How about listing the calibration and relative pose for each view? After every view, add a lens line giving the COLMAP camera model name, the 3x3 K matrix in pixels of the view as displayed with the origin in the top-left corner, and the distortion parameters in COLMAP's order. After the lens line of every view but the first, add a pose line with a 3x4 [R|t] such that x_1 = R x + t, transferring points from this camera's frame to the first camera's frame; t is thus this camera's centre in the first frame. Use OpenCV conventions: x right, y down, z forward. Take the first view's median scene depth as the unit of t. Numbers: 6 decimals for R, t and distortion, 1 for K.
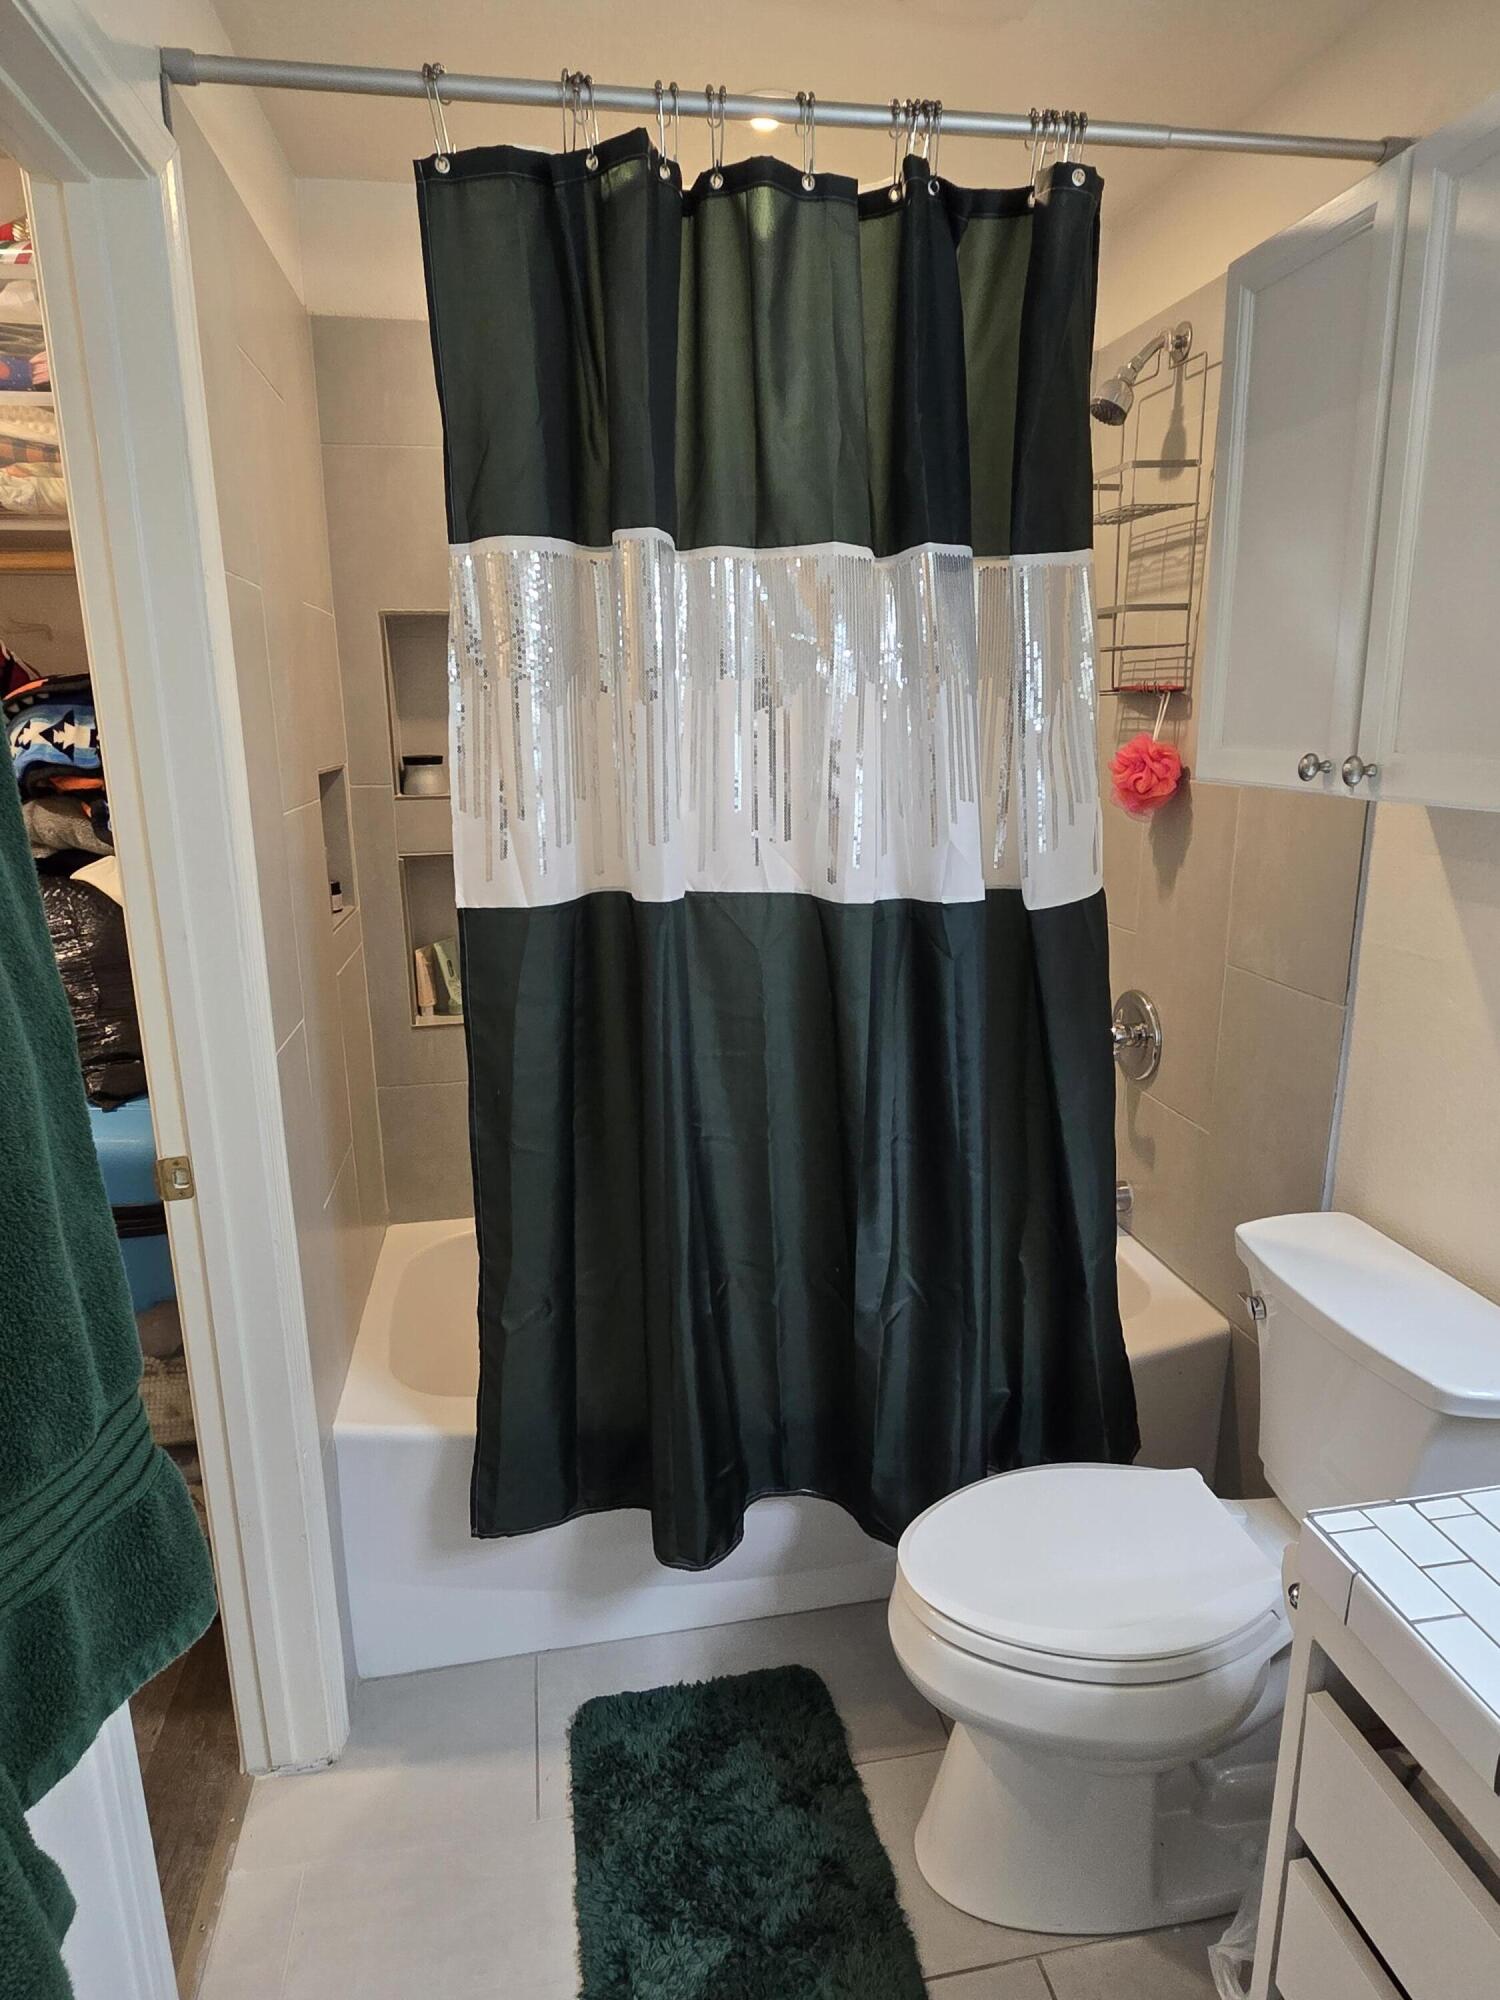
lens RADIAL K [[1178.1, 0, 750.0], [0, 1178.1, 1000.0], [0, 0, 1]] dist [-0.003852, -0.001476]
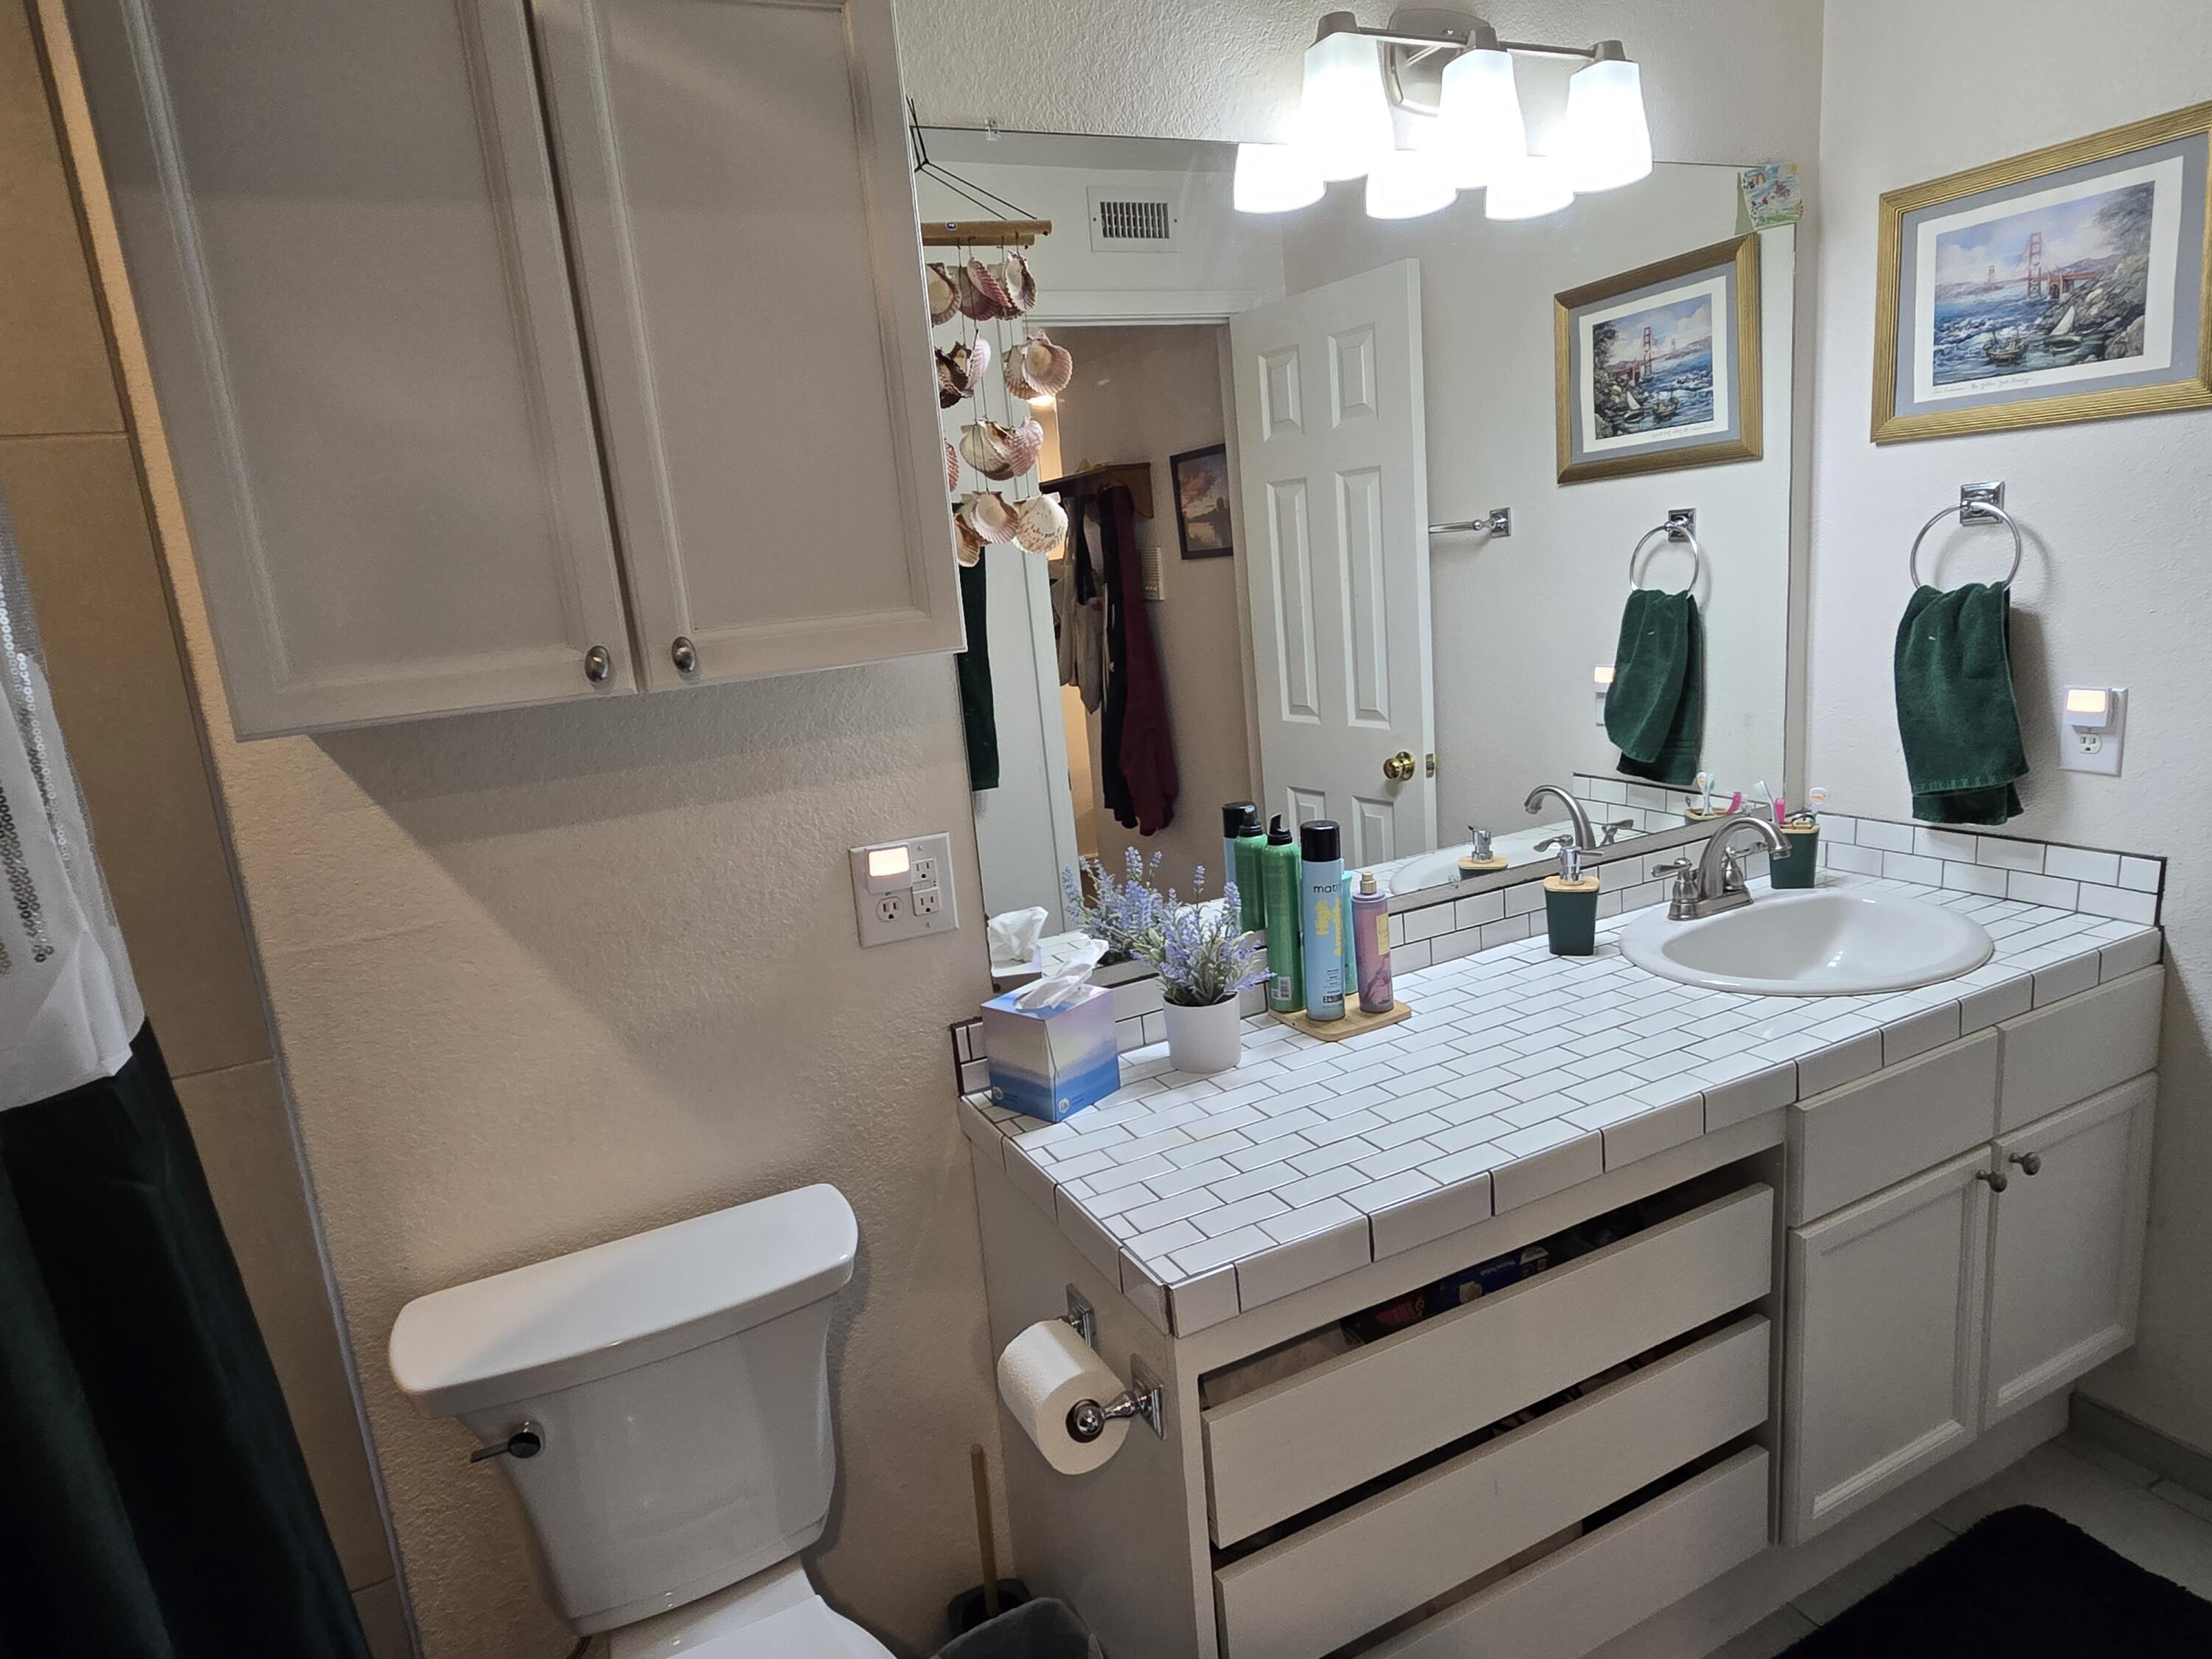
lens RADIAL K [[1293.6, 0, 1106.0], [0, 1293.6, 829.5], [0, 0, 1]] dist [-0.003616, 0.001524]
pose [[-0.260997, -0.161848, 0.951675, -0.272952], [0.324576, 0.913736, 0.244411, -0.118943], [-0.909137, 0.372682, -0.185950, 0.535234]]
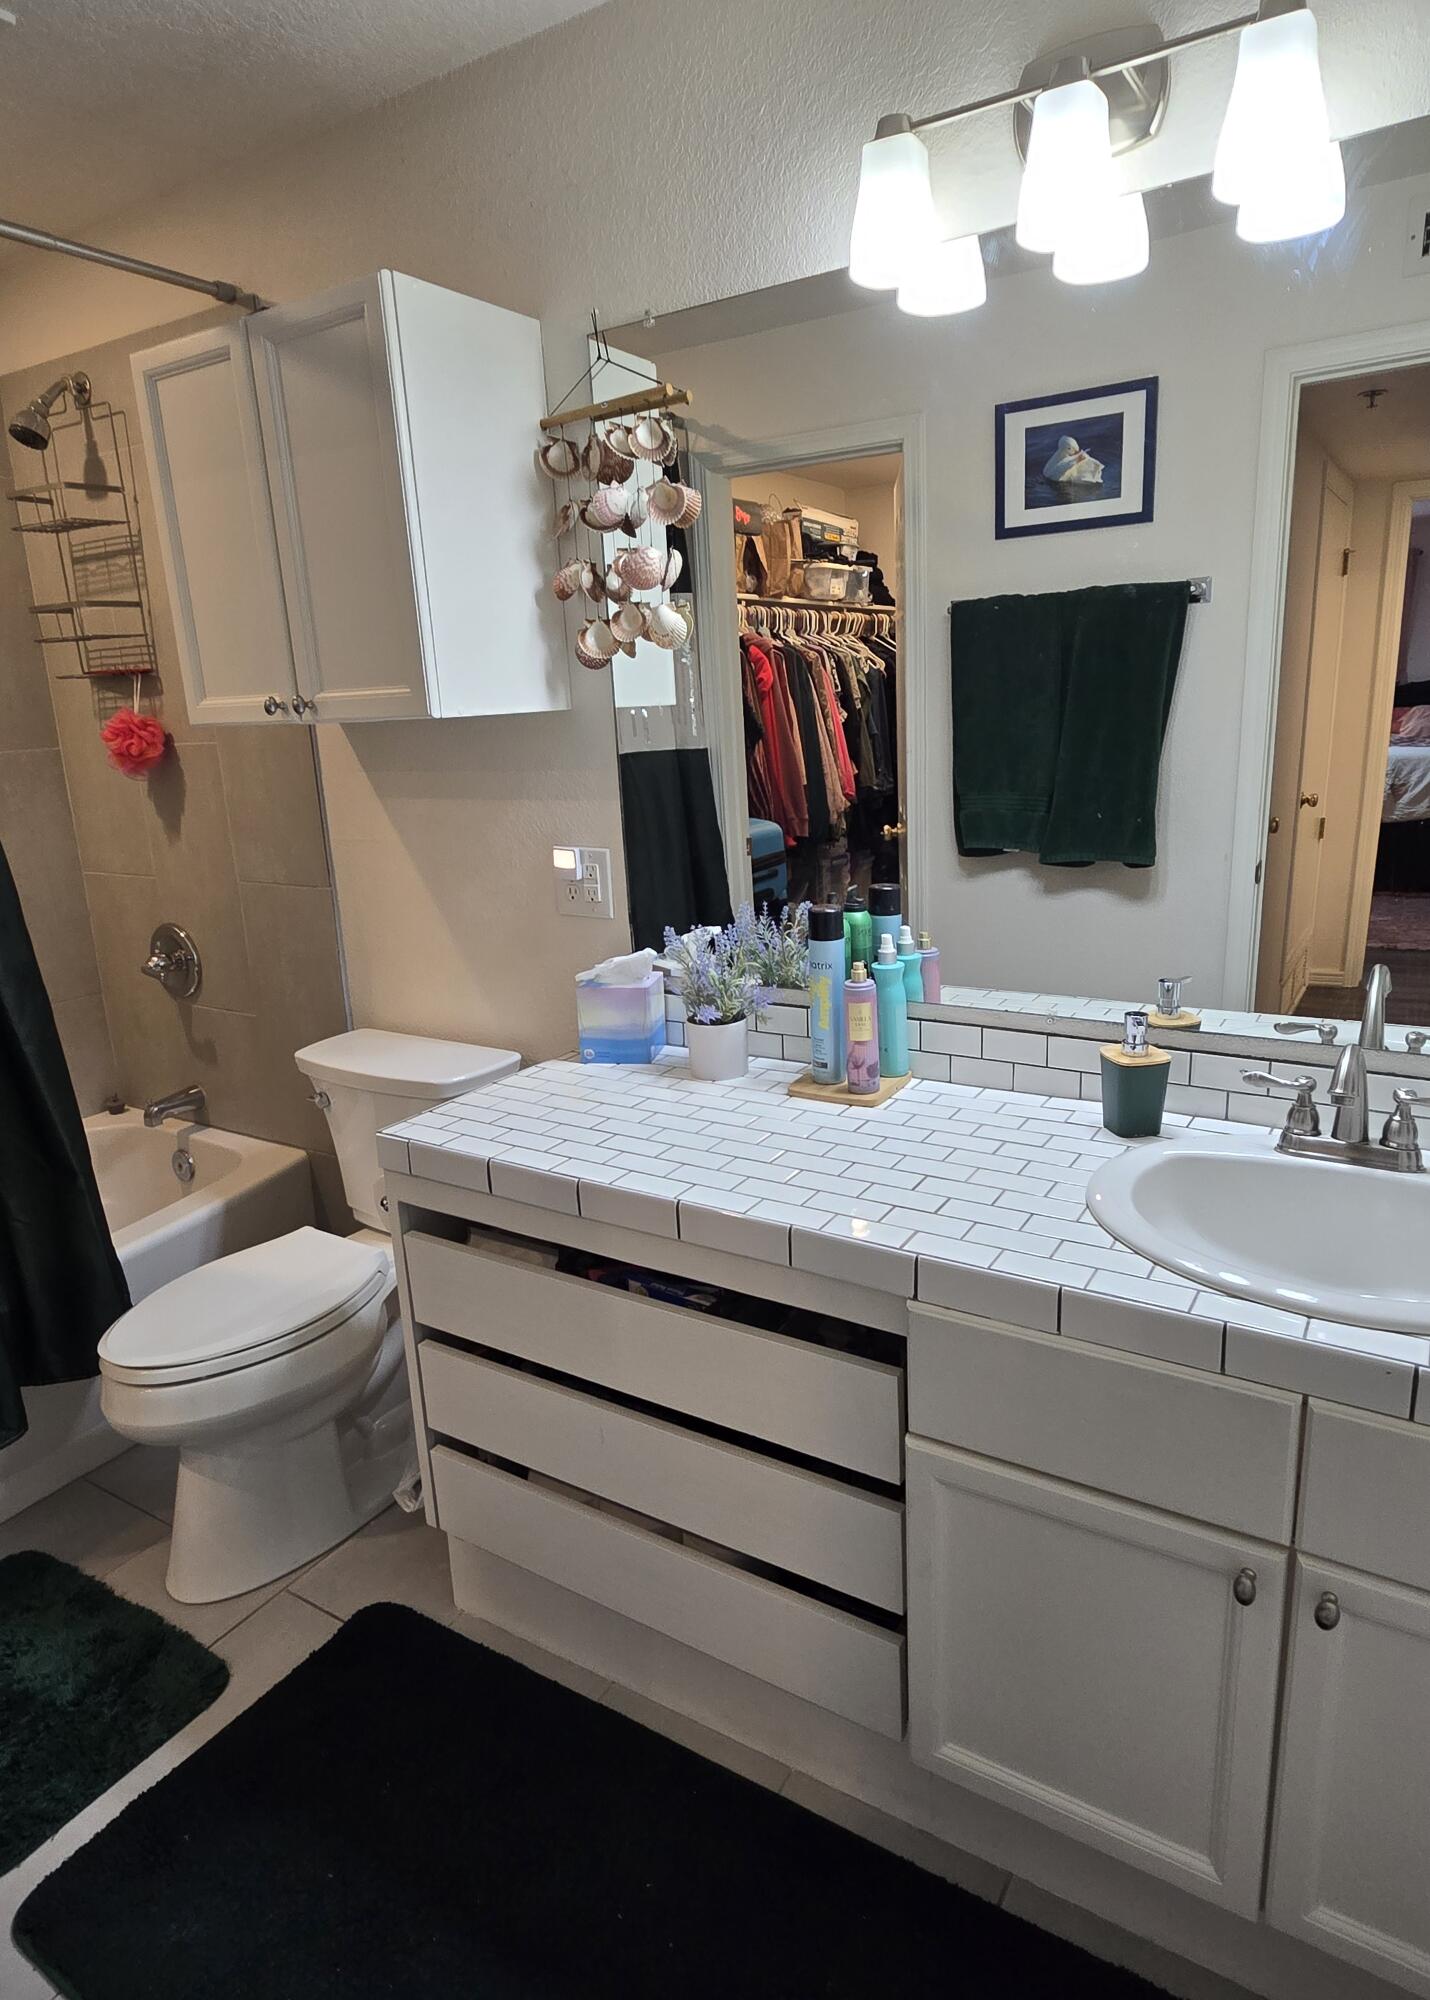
lens RADIAL K [[1175.2, 0, 741.8], [0, 1175.2, 990.4], [0, 0, 1]] dist [0.000888, 0.001049]
pose [[0.673516, -0.194952, 0.713000, -0.165897], [0.209228, 0.975425, 0.069064, 0.111863], [-0.708943, 0.102664, 0.697754, -0.278999]]
